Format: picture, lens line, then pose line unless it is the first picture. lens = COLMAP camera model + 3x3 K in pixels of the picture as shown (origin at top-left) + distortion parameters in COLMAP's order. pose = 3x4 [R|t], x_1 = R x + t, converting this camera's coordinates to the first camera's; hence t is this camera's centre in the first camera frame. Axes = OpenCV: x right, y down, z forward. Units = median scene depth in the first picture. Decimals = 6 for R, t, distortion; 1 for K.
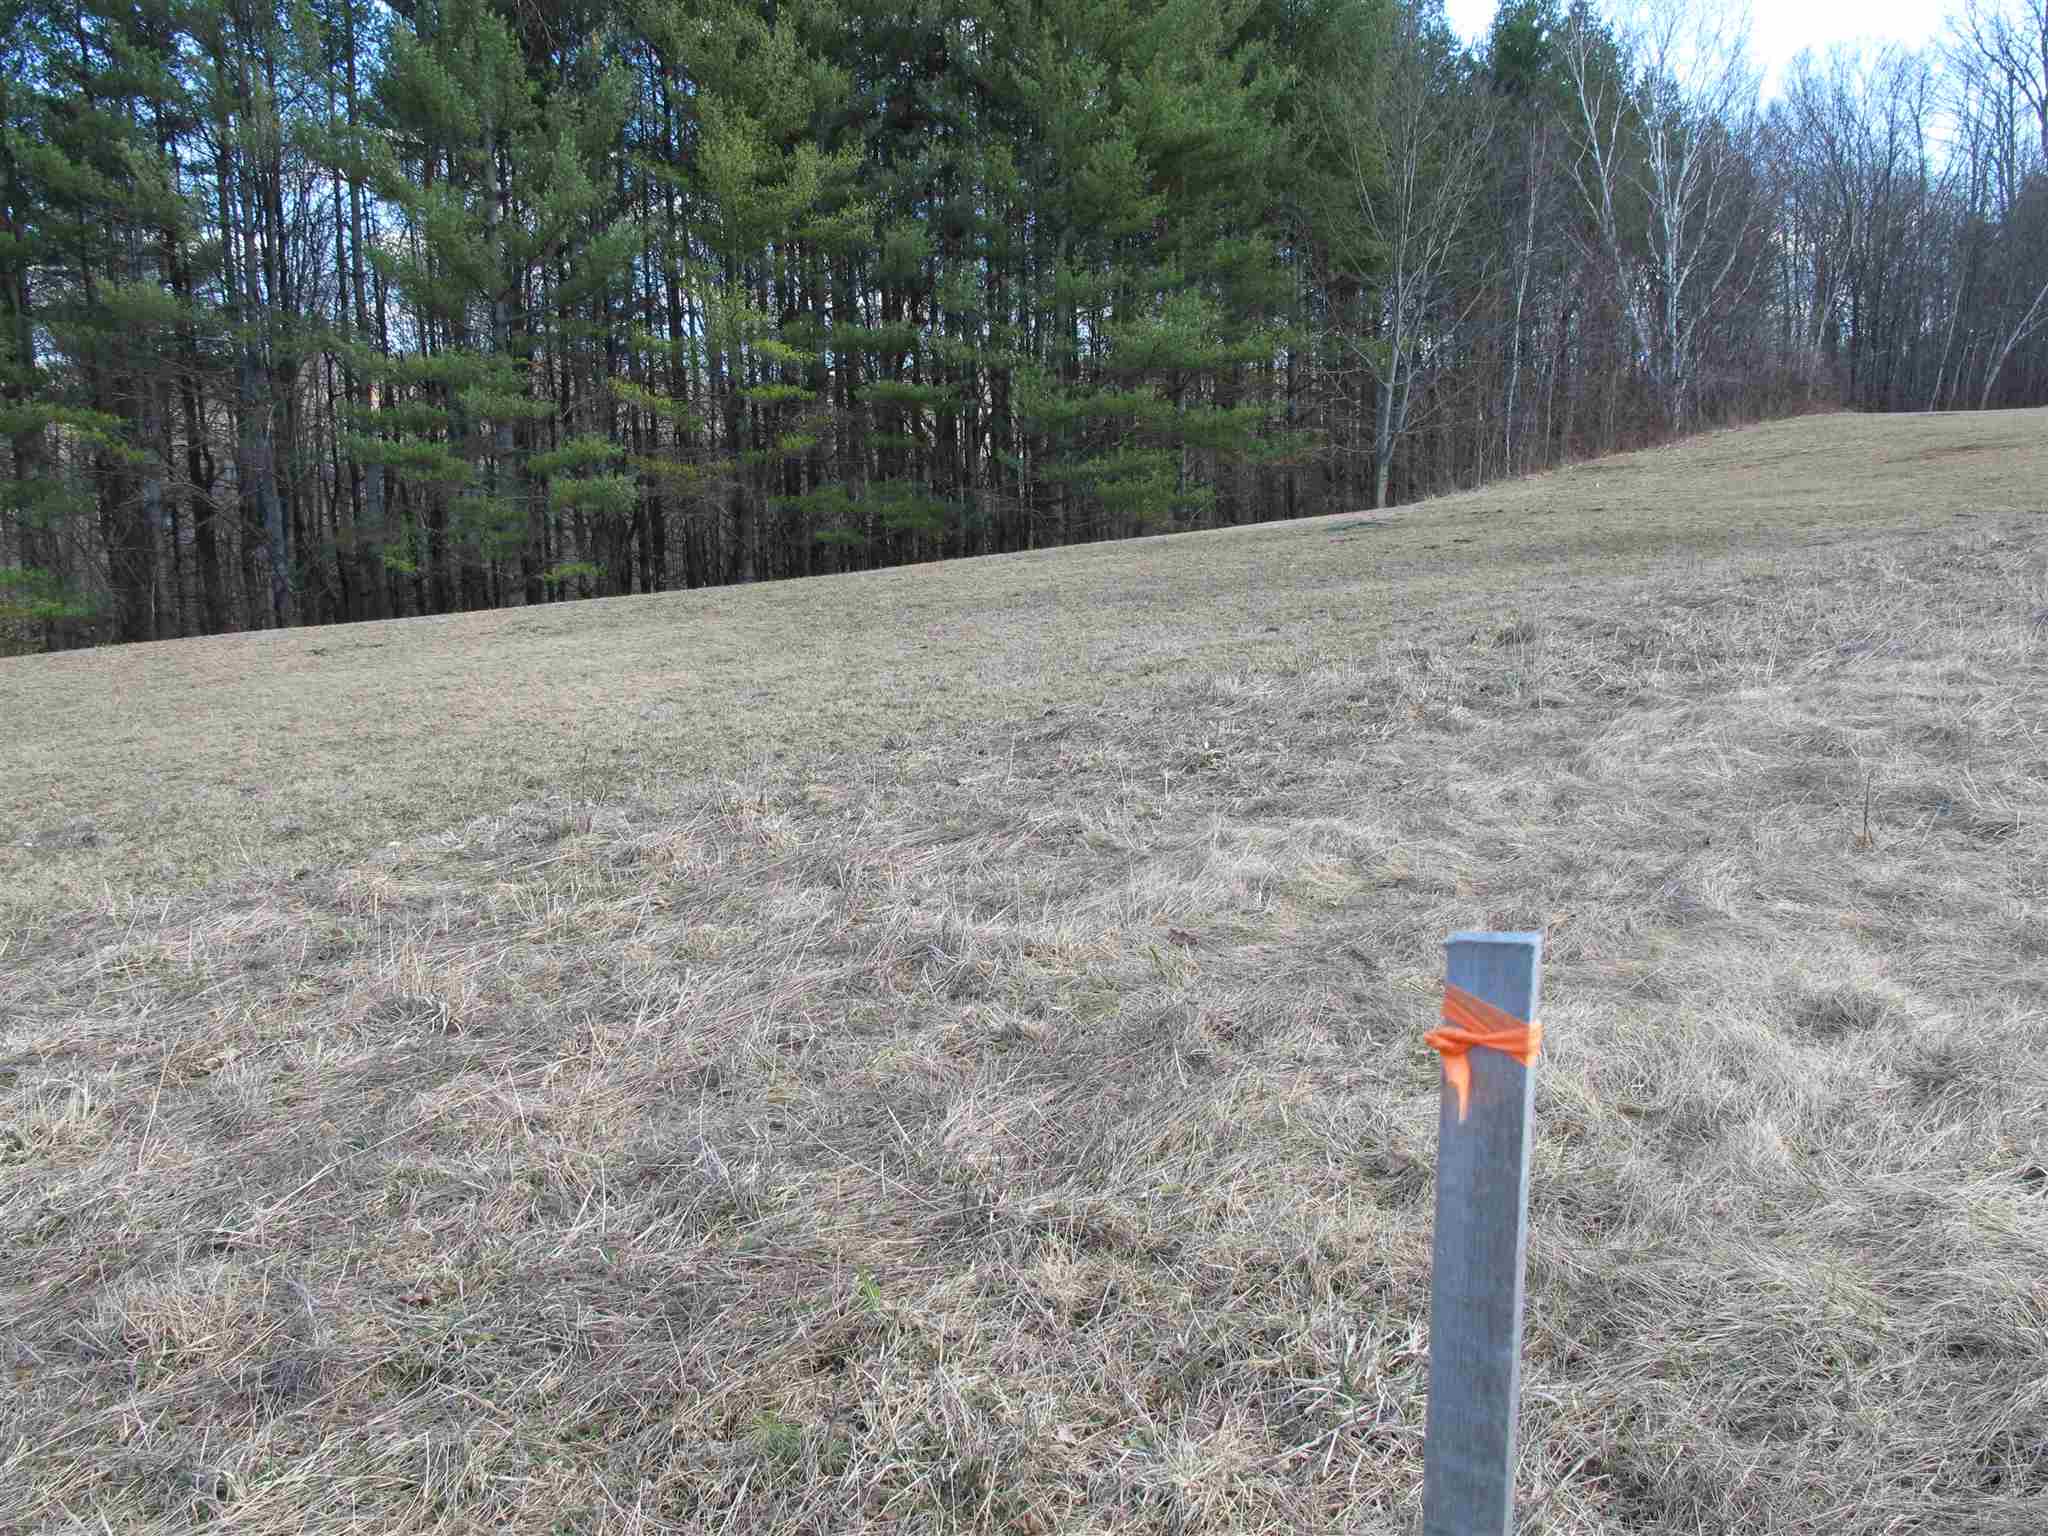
lens RADIAL K [[1679.1, 0, 1031.6], [0, 1679.1, 779.0], [0, 0, 1]] dist [-0.153532, 0.108915]
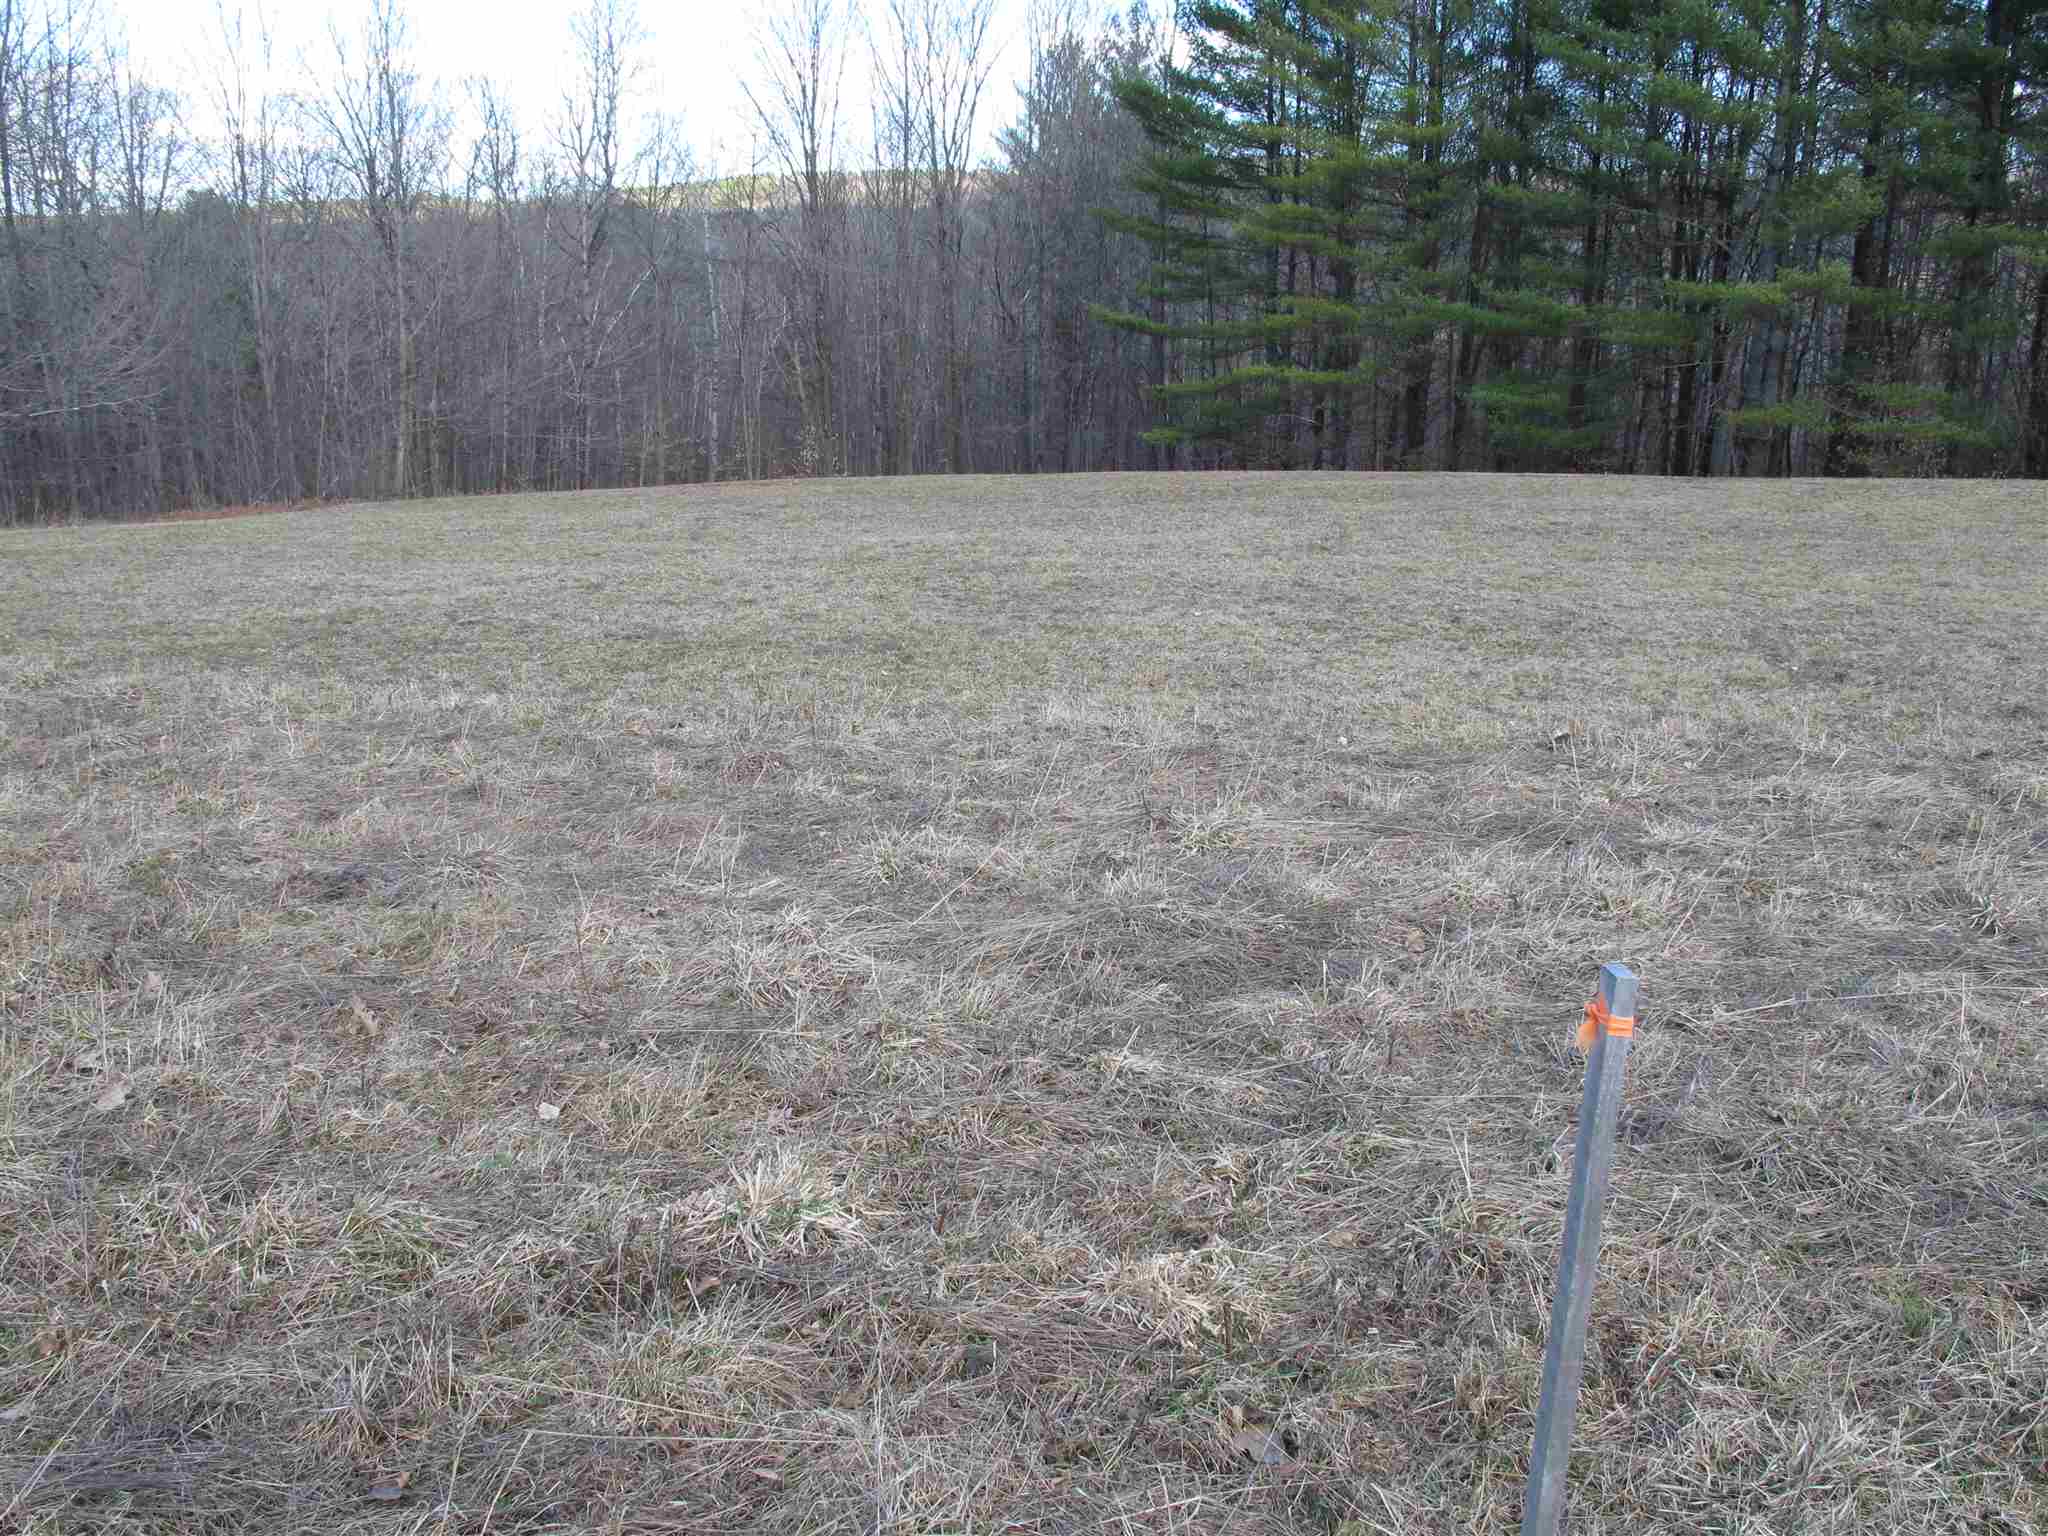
lens RADIAL K [[1679.2, 0, 1013.1], [0, 1679.2, 774.6], [0, 0, 1]] dist [-0.160690, 0.118228]
pose [[0.478746, 0.243200, -0.843597, 0.235207], [-0.154358, 0.969216, 0.191816, -0.057407], [0.864277, 0.038384, 0.501549, -0.094417]]
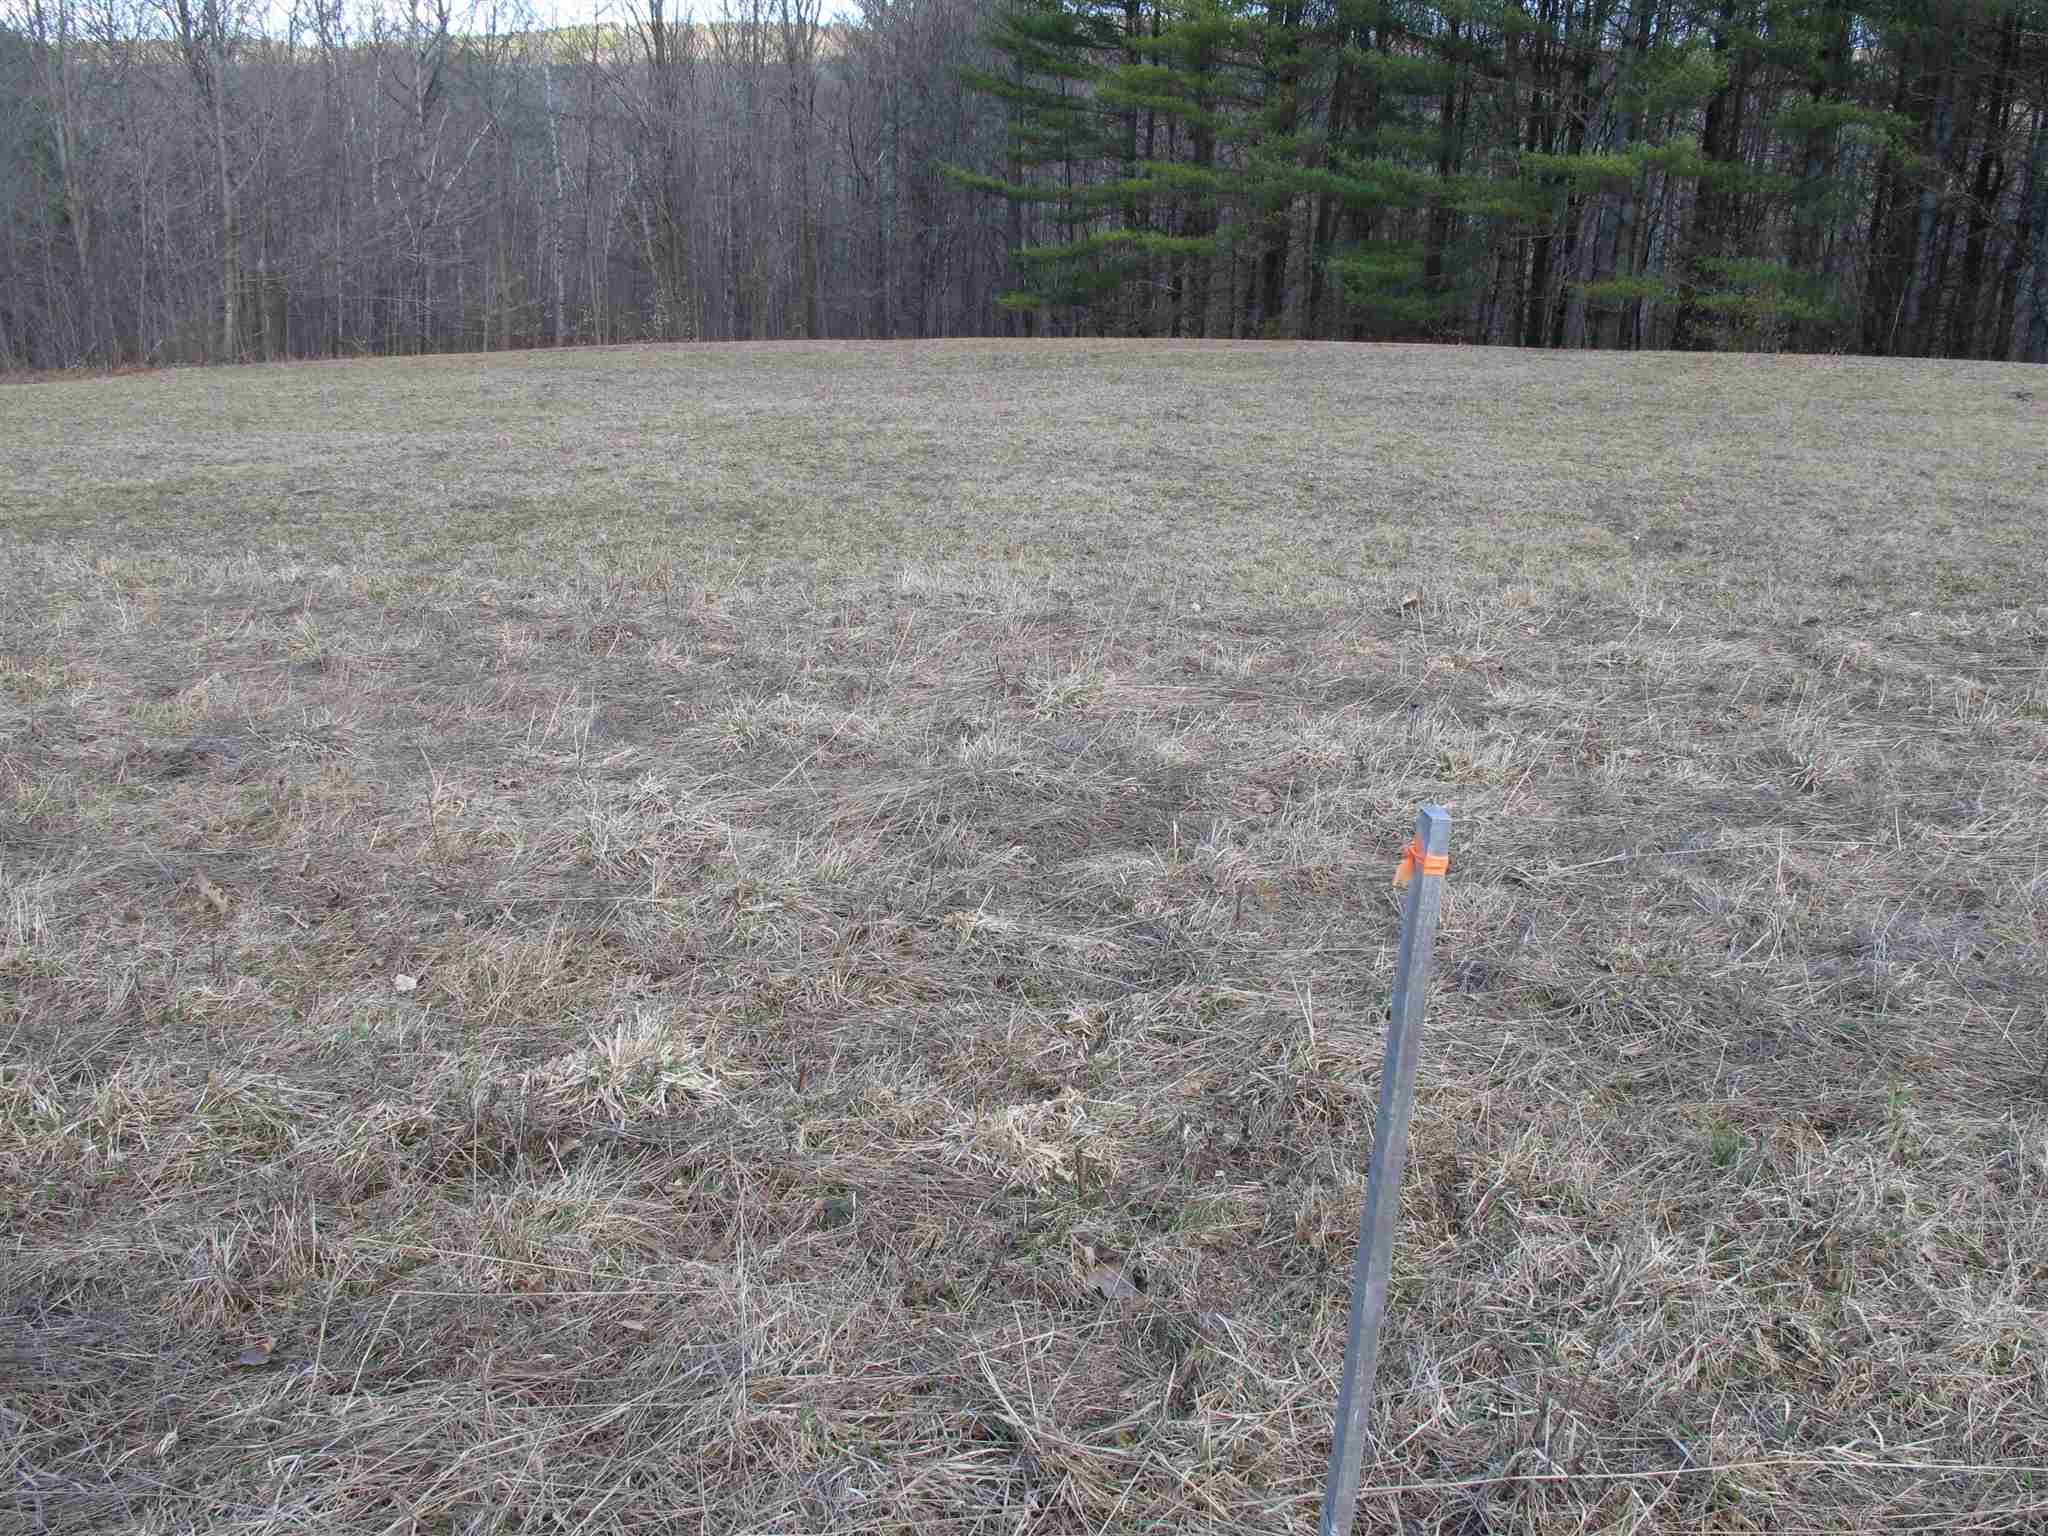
lens RADIAL K [[1679.1, 0, 1031.6], [0, 1679.1, 779.0], [0, 0, 1]] dist [-0.153532, 0.108915]
pose [[0.558058, 0.303119, -0.772457, 0.246558], [-0.166390, 0.952863, 0.253704, -0.057088], [0.812949, -0.013053, 0.582189, -0.096953]]
